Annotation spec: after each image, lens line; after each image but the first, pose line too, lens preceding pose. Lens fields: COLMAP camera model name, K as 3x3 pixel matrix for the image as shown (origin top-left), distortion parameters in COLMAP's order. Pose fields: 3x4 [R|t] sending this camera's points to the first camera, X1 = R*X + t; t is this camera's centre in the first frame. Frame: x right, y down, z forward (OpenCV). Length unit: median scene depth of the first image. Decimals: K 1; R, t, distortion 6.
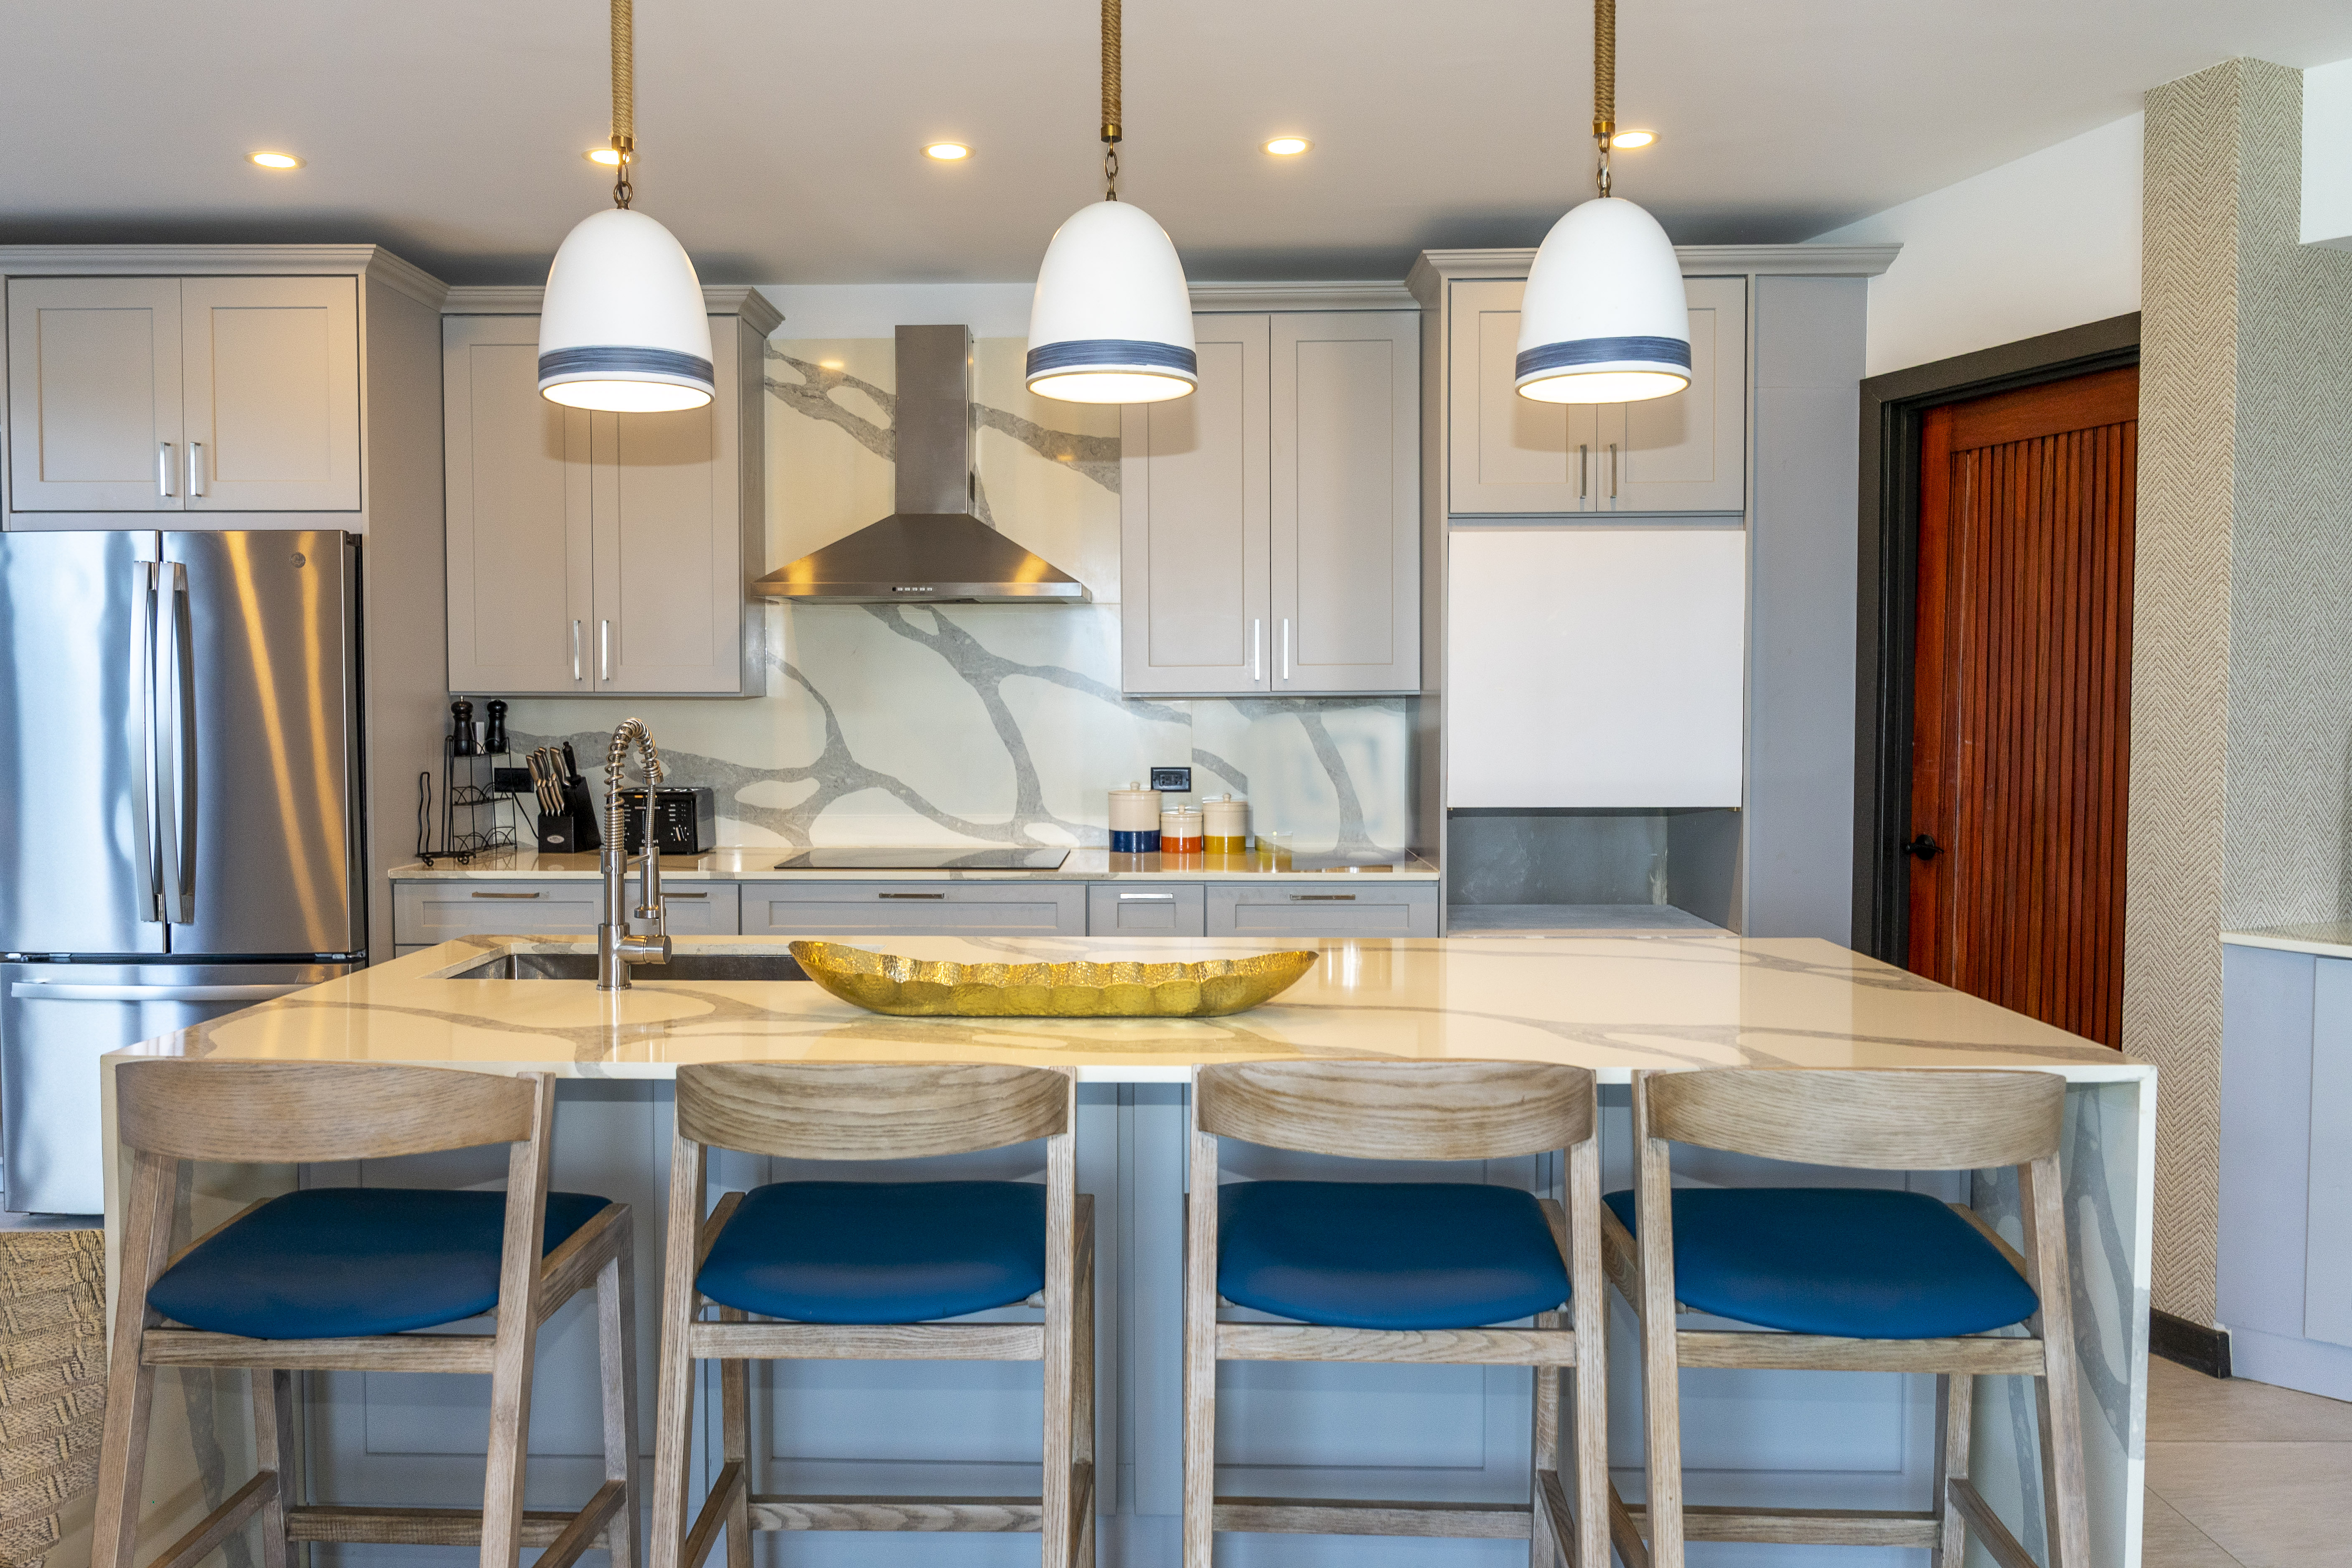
lens RADIAL K [[1687.0, 0, 1176.0], [0, 1687.0, 784.0], [0, 0, 1]] dist [0.002684, -0.000321]
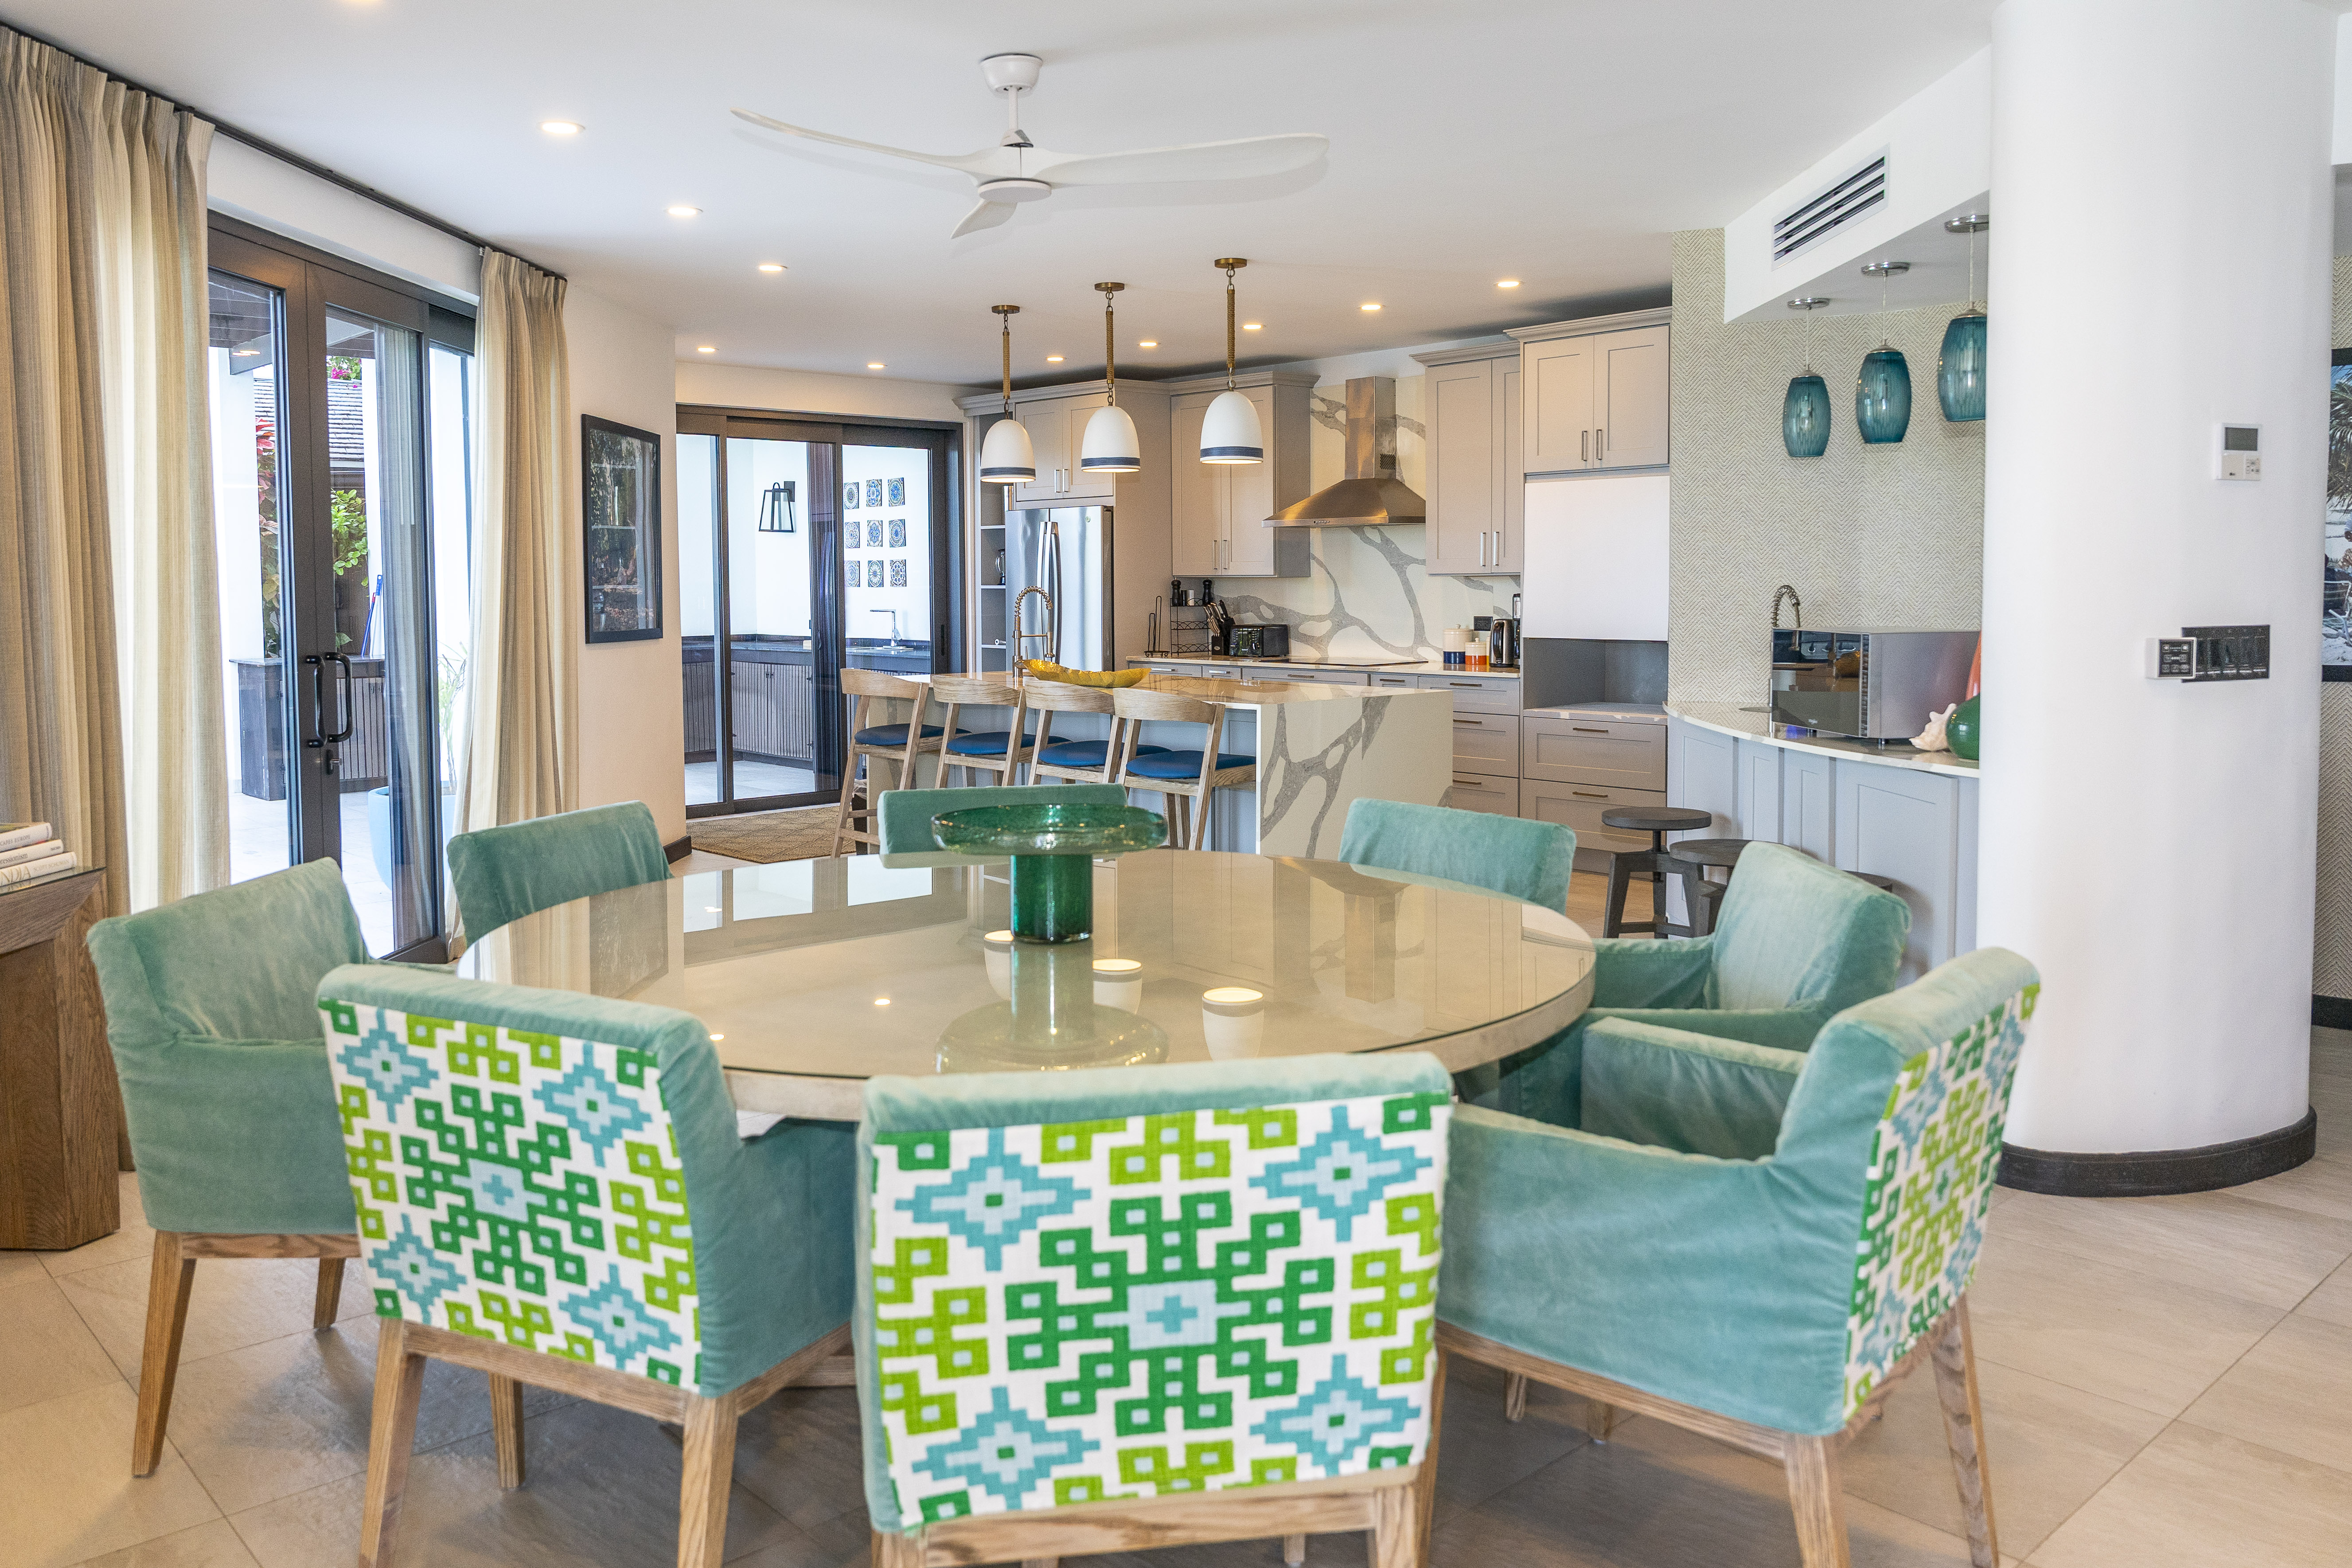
lens RADIAL K [[1749.9, 0, 1179.6], [0, 1749.9, 697.8], [0, 0, 1]] dist [-0.001076, -0.000450]
pose [[0.699778, 0.046032, -0.712875, 1.072661], [-0.034657, 0.998934, 0.030483, 0.029284], [0.713519, 0.003374, 0.700628, -0.485553]]
